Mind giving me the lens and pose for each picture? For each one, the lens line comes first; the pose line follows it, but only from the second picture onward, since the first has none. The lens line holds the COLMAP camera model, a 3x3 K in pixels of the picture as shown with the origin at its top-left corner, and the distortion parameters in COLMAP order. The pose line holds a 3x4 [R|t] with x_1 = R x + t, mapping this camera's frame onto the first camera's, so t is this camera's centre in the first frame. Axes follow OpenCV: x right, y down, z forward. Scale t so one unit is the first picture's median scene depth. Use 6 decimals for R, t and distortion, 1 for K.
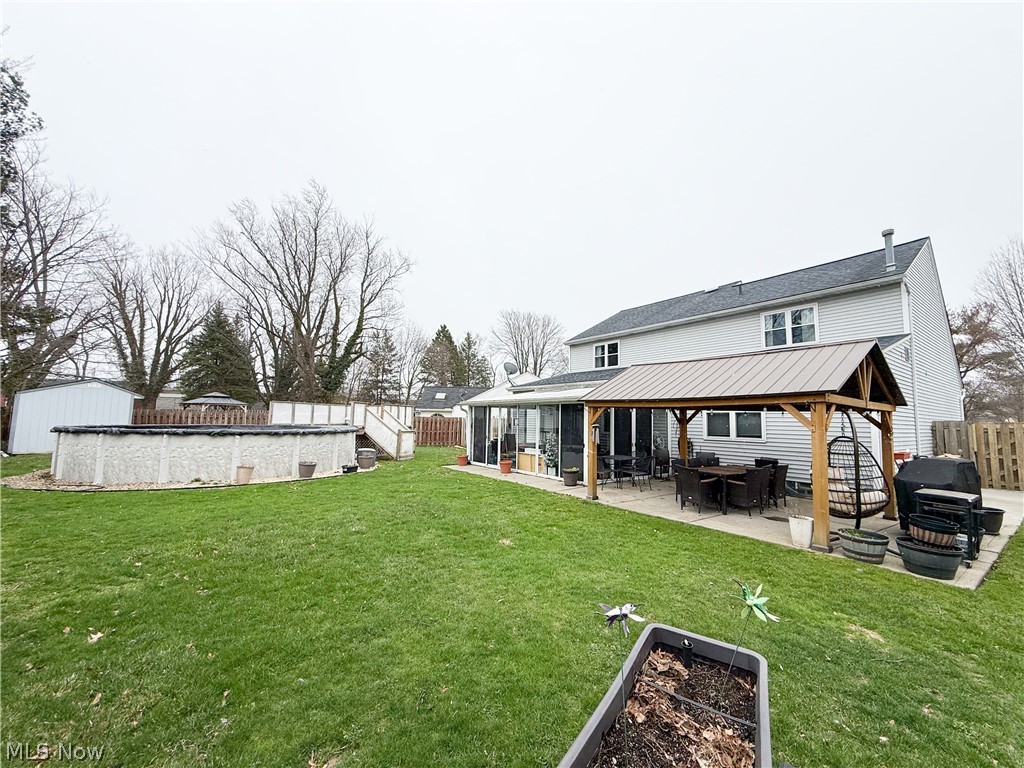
lens RADIAL K [[408.1, 0, 510.2], [0, 408.1, 386.4], [0, 0, 1]] dist [0.001101, 0.000045]
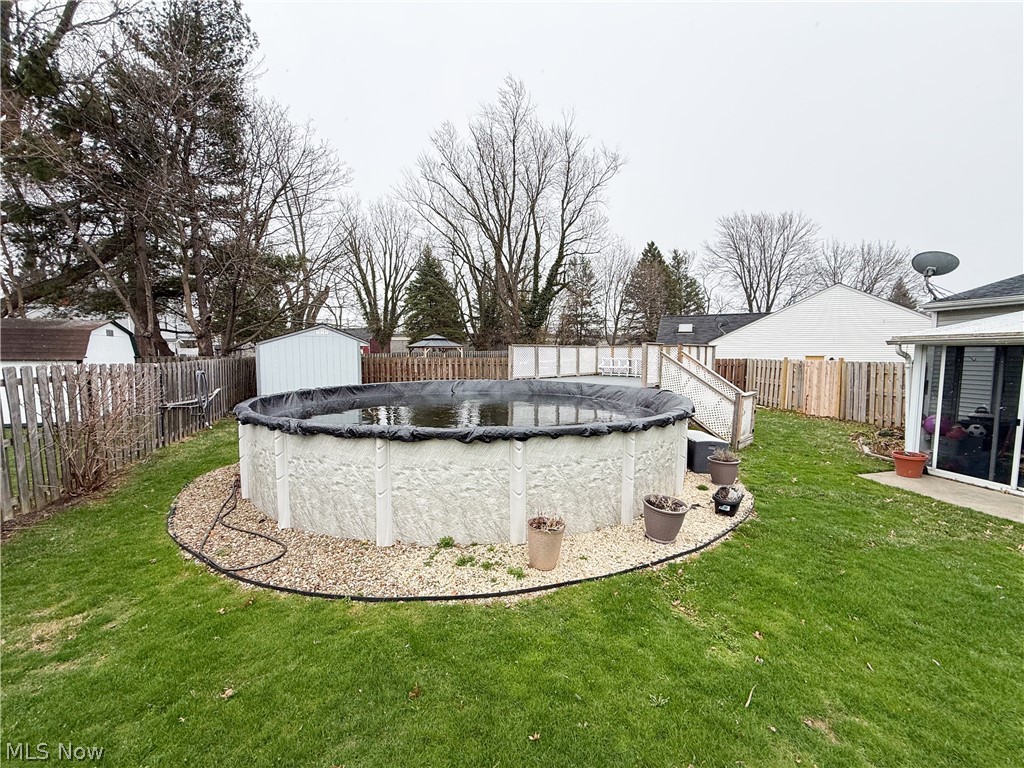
lens RADIAL K [[408.1, 0, 510.2], [0, 408.1, 386.4], [0, 0, 1]] dist [0.001101, 0.000045]
pose [[0.907324, 0.014603, -0.420179, -0.091832], [0.053124, 0.987404, 0.149031, 0.000780], [0.417063, -0.157541, 0.895120, 0.116276]]
